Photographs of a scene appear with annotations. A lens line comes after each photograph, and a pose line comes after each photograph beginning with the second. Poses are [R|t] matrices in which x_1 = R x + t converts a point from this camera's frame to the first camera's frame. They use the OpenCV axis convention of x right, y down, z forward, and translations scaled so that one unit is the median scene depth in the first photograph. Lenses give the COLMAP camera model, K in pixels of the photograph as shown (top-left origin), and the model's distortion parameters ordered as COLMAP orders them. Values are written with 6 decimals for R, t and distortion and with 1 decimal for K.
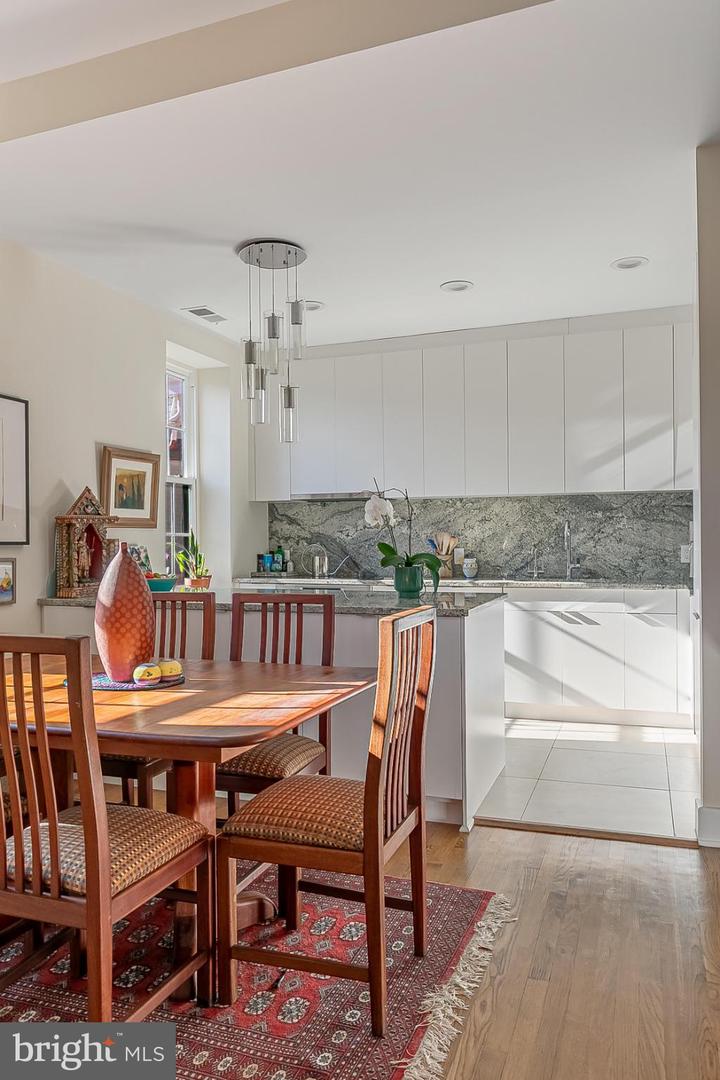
lens RADIAL K [[777.3, 0, 361.5], [0, 777.3, 544.6], [0, 0, 1]] dist [-0.005031, 0.000225]
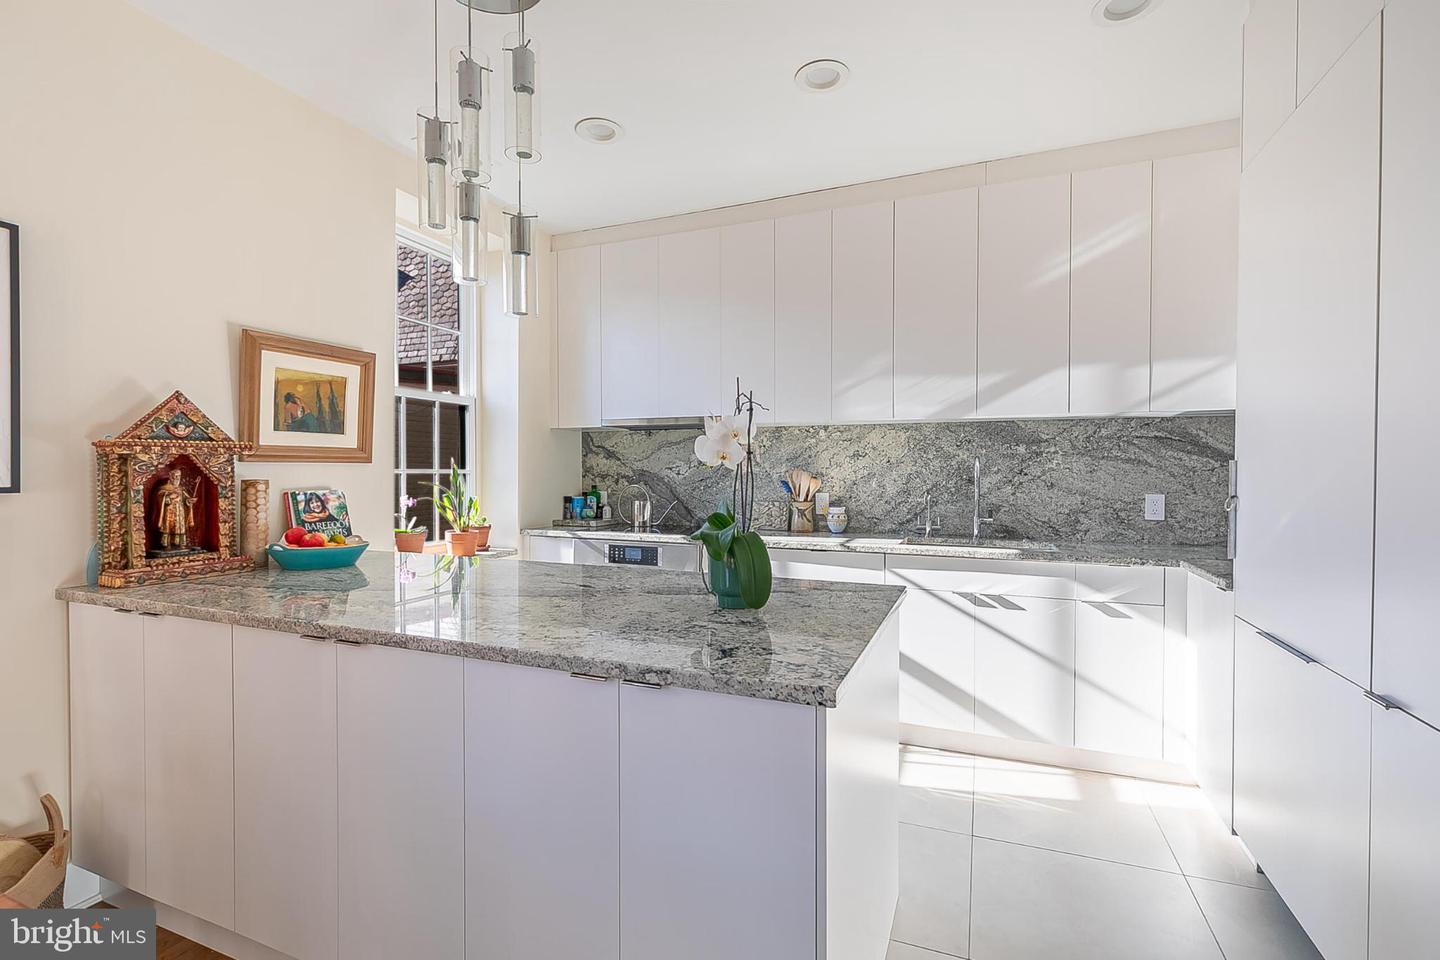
lens RADIAL K [[645.2, 0, 720.6], [0, 645.2, 479.2], [0, 0, 1]] dist [0.004445, -0.001104]
pose [[0.999273, 0.010198, -0.036722, 0.053221], [-0.009980, 0.999931, 0.006117, -0.011786], [0.036782, -0.005746, 0.999307, 0.397660]]
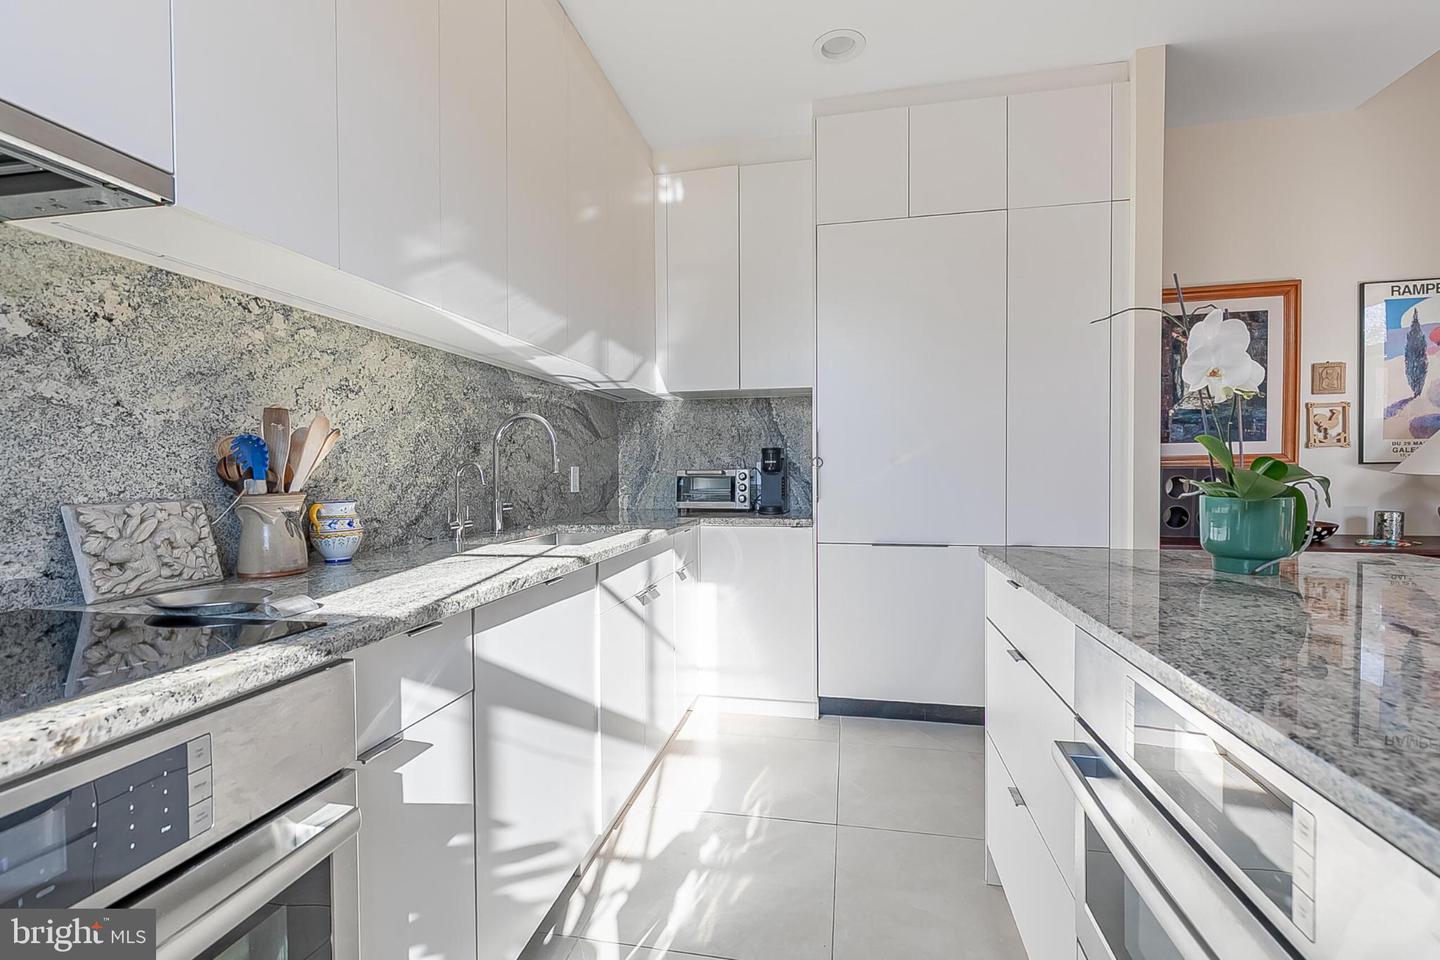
lens RADIAL K [[645.2, 0, 729.0], [0, 645.2, 482.7], [0, 0, 1]] dist [0.004445, -0.001104]
pose [[-0.153609, -0.011315, 0.988067, -0.156347], [0.016163, 0.999772, 0.013962, 0.008978], [-0.988000, 0.018115, -0.153391, 0.915087]]
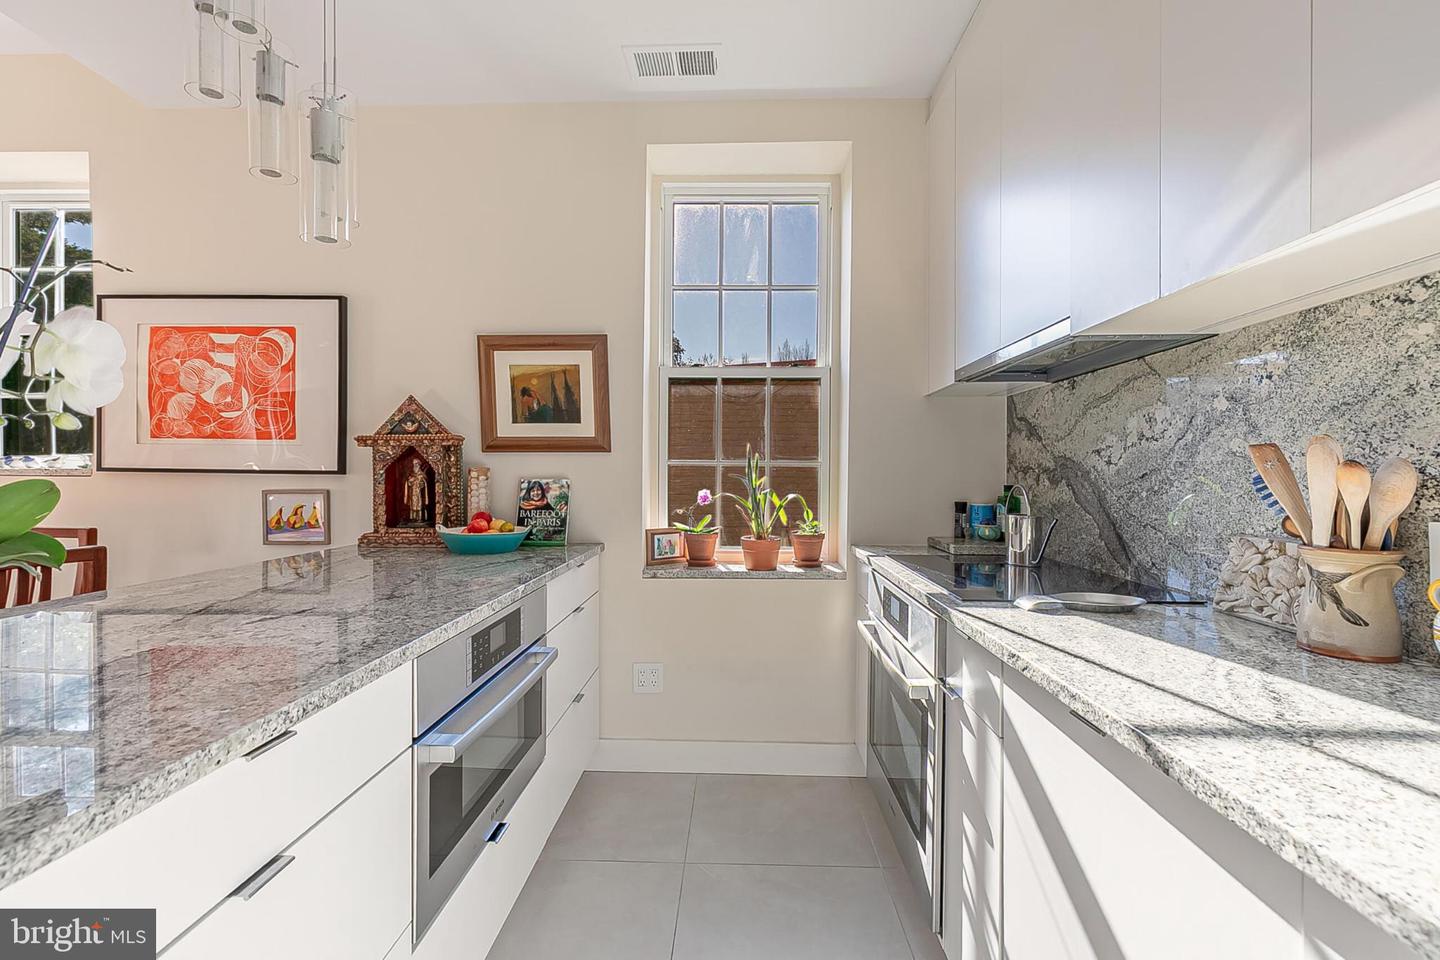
lens RADIAL K [[645.2, 0, 722.1], [0, 645.2, 480.2], [0, 0, 1]] dist [0.004445, -0.001104]
pose [[0.310390, 0.019051, -0.950418, 0.233681], [-0.013060, 0.999790, 0.015775, -0.006568], [0.950519, 0.007517, 0.310574, 0.816609]]
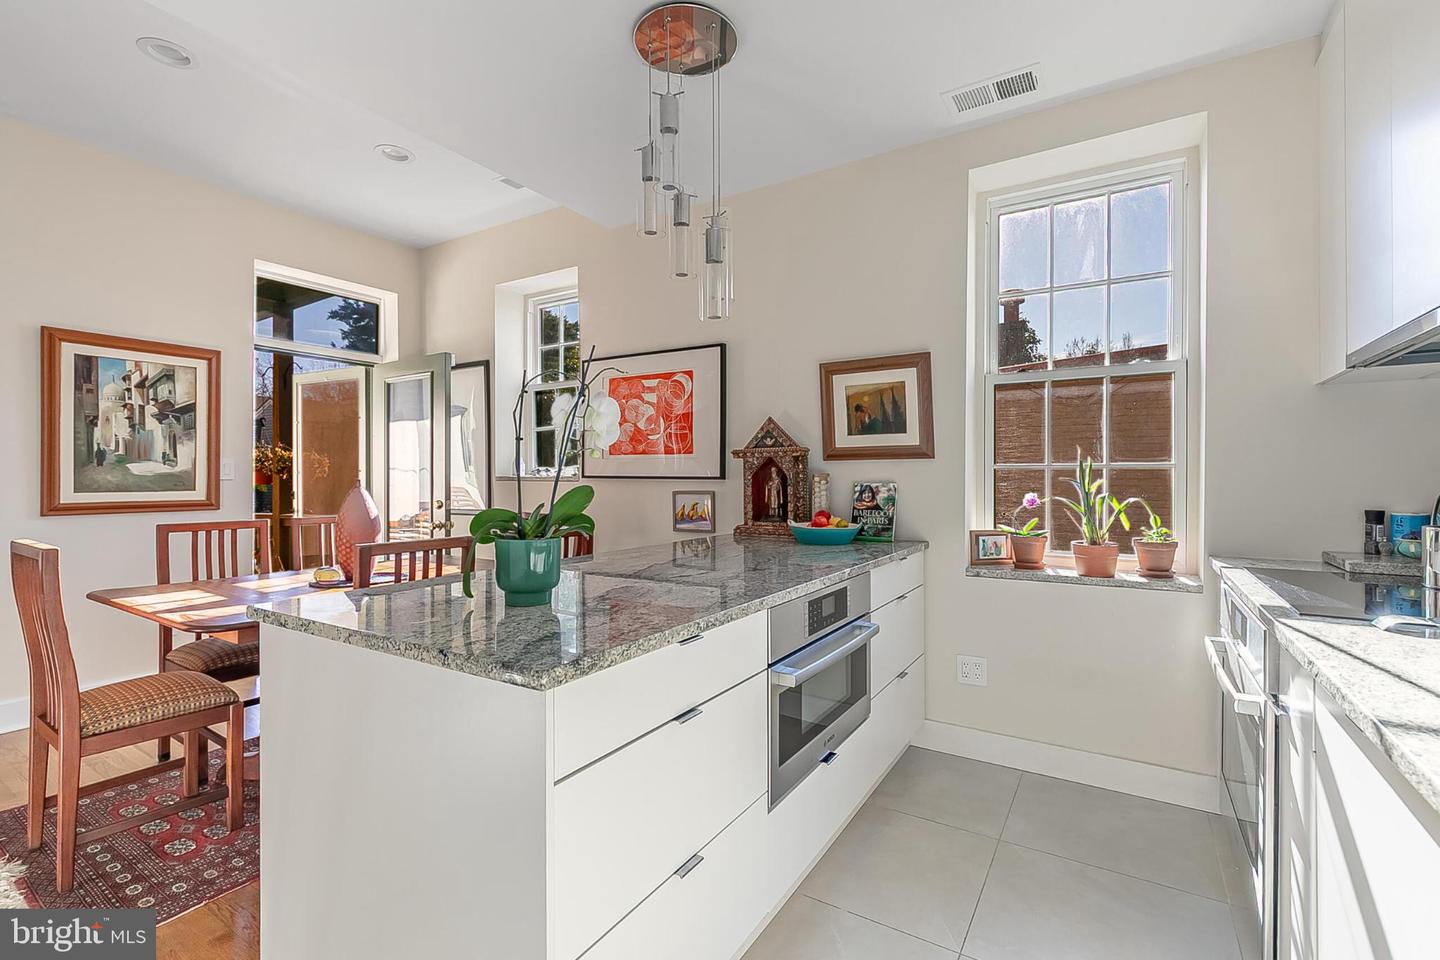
lens RADIAL K [[645.2, 0, 716.5], [0, 645.2, 477.2], [0, 0, 1]] dist [0.004445, -0.001104]
pose [[-0.220440, 0.011014, -0.975338, 0.301760], [-0.001688, 0.999930, 0.011673, -0.009180], [0.975399, 0.004220, -0.220406, 0.829296]]
